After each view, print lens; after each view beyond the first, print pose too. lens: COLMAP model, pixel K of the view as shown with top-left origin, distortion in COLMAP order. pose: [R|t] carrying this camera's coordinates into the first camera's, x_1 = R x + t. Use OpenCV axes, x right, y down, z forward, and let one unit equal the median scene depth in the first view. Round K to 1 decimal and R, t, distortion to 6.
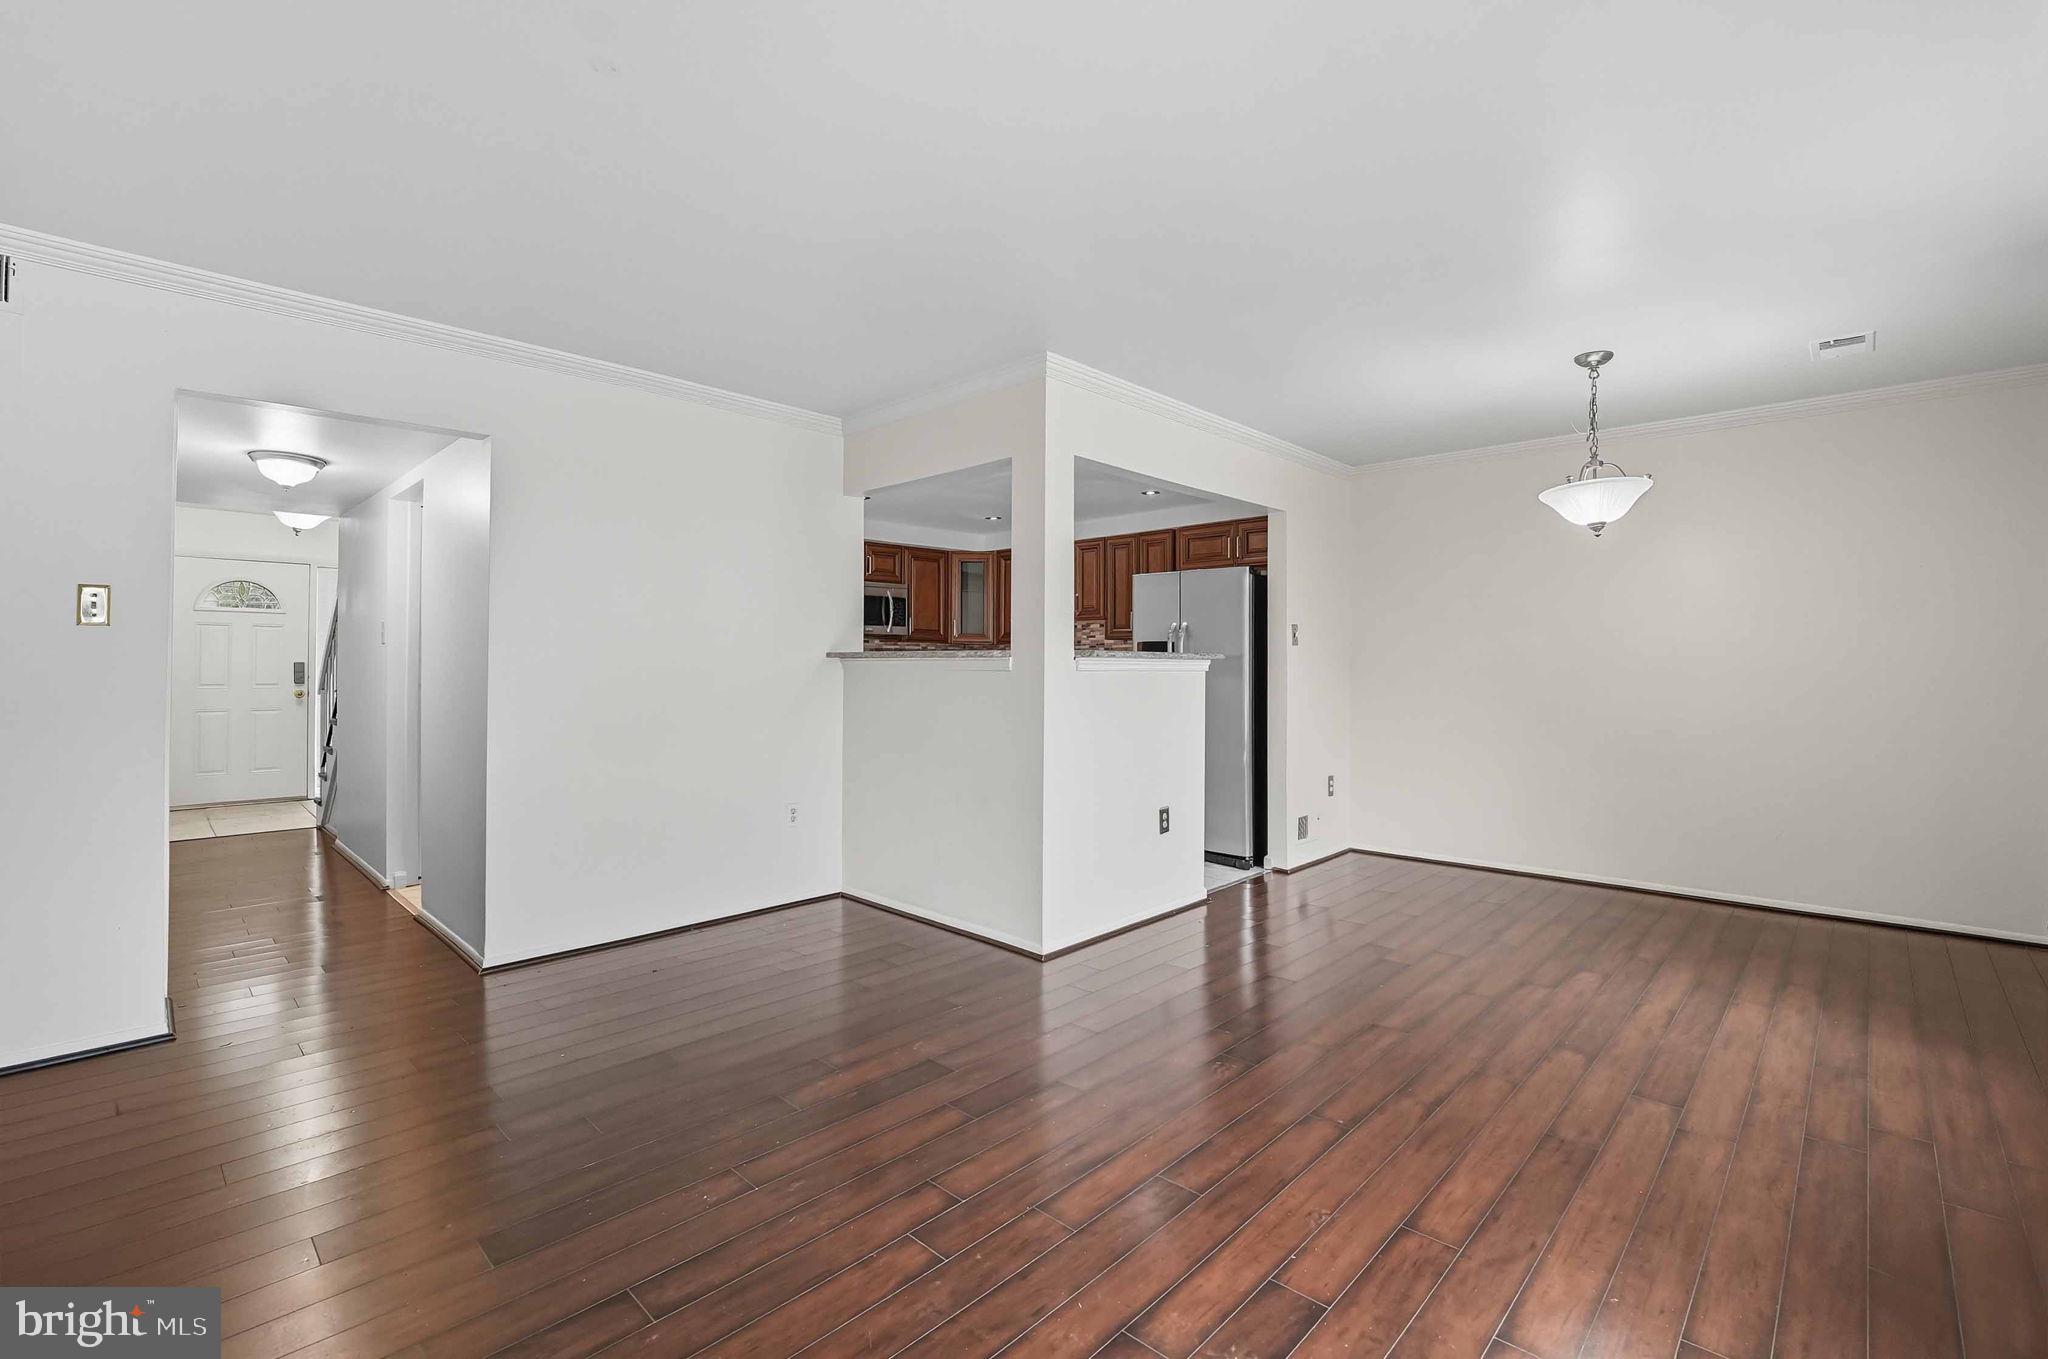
lens RADIAL K [[896.7, 0, 1024.0], [0, 896.7, 679.5], [0, 0, 1]] dist [-0.001096, -0.000102]
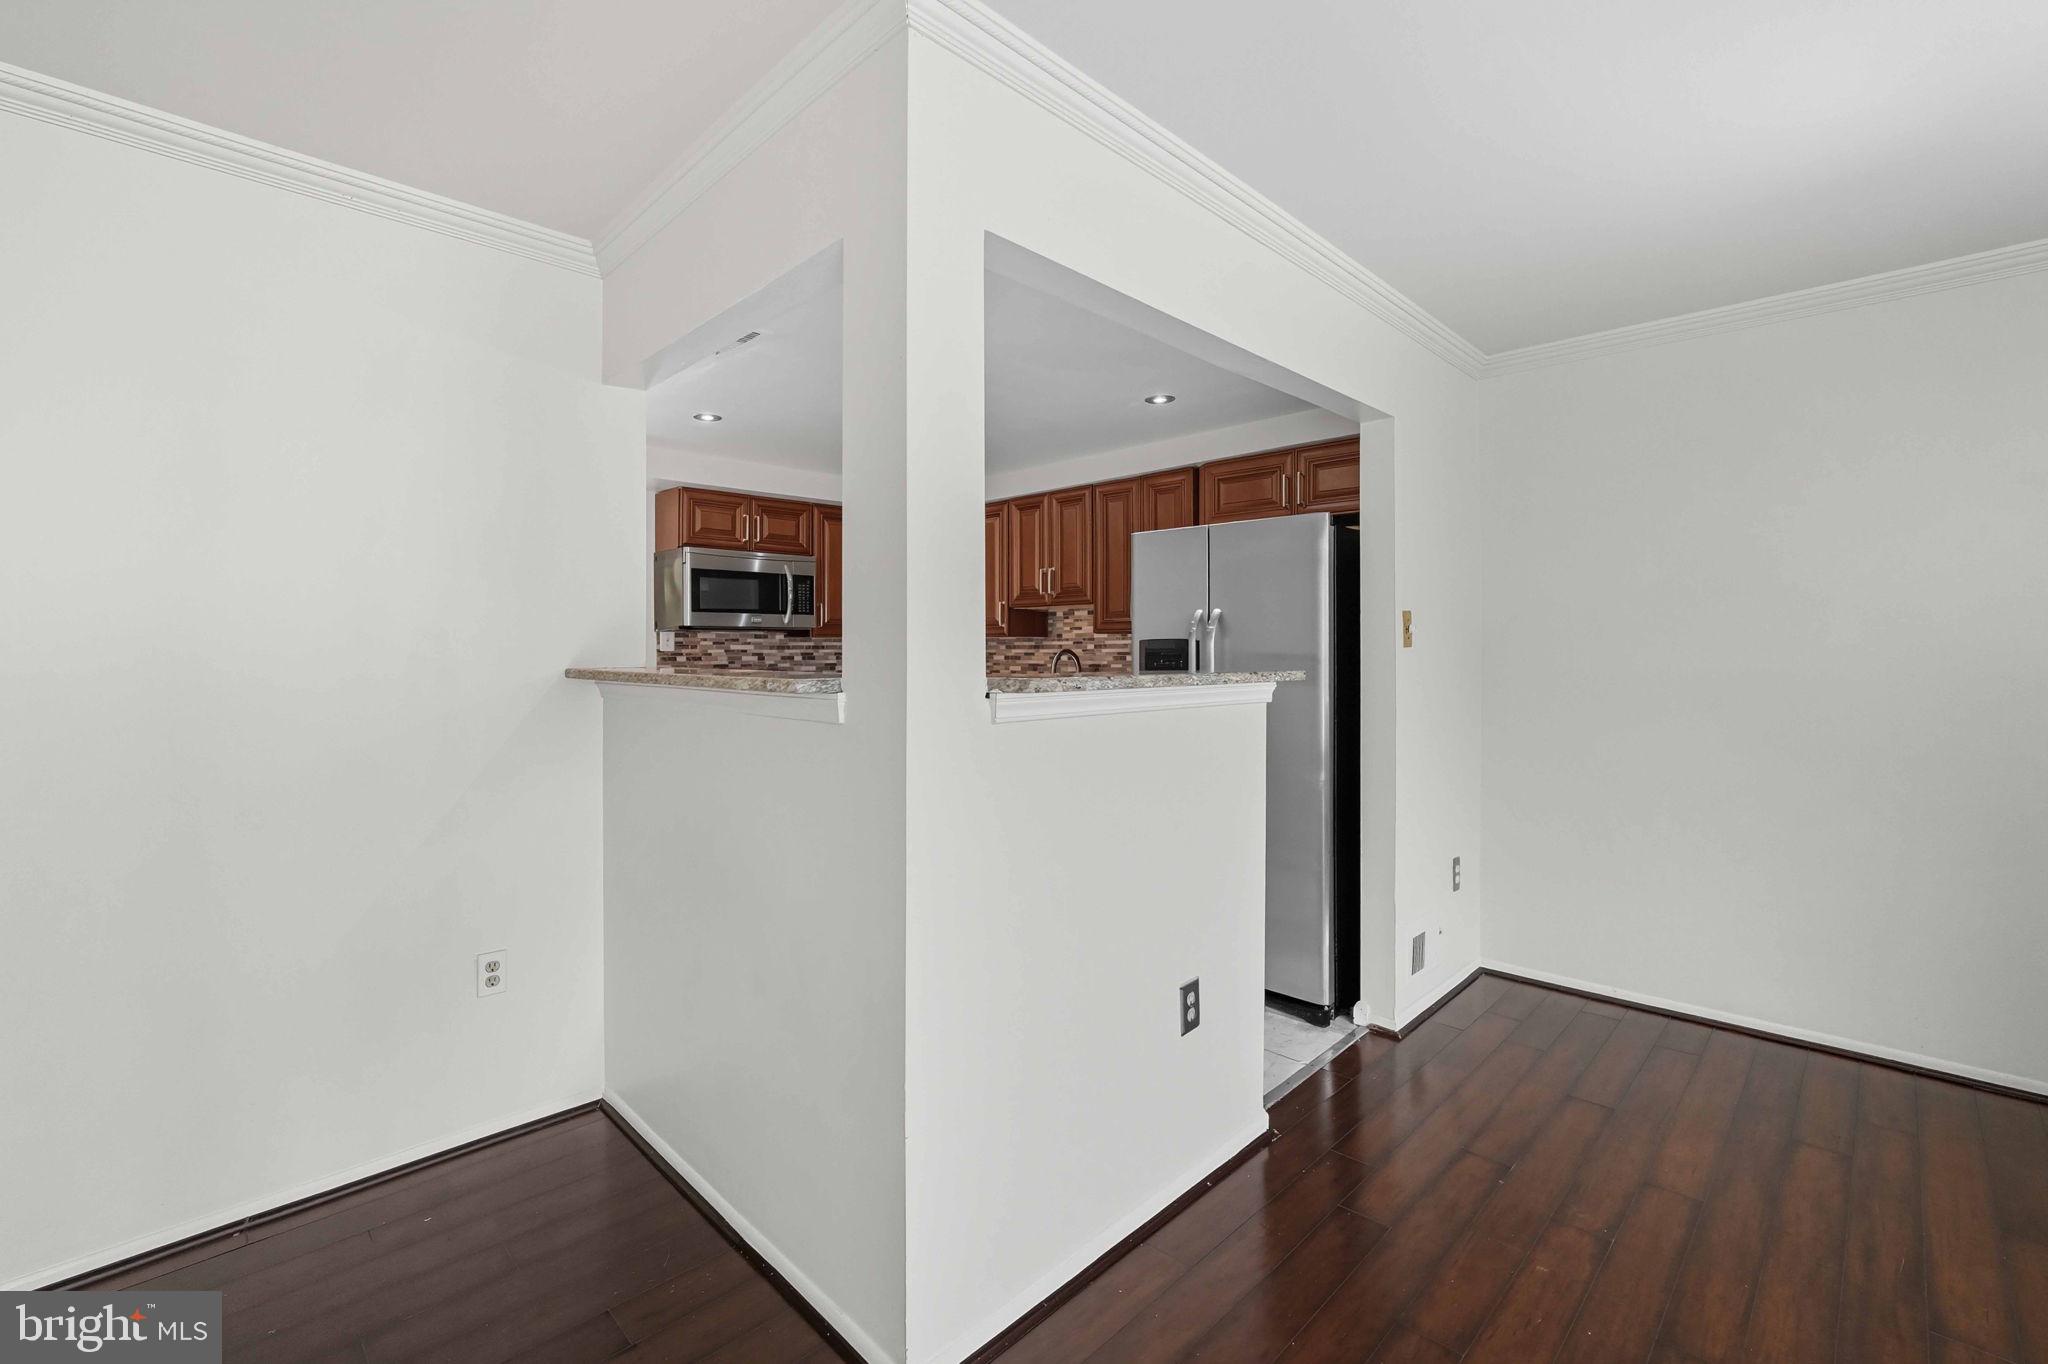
lens RADIAL K [[877.8, 0, 1017.0], [0, 877.8, 656.1], [0, 0, 1]] dist [-0.023941, -0.000283]
pose [[0.999764, -0.004339, -0.021265, 0.057426], [0.004189, 0.999966, -0.007089, -0.028554], [0.021295, 0.006998, 0.999749, 0.412257]]
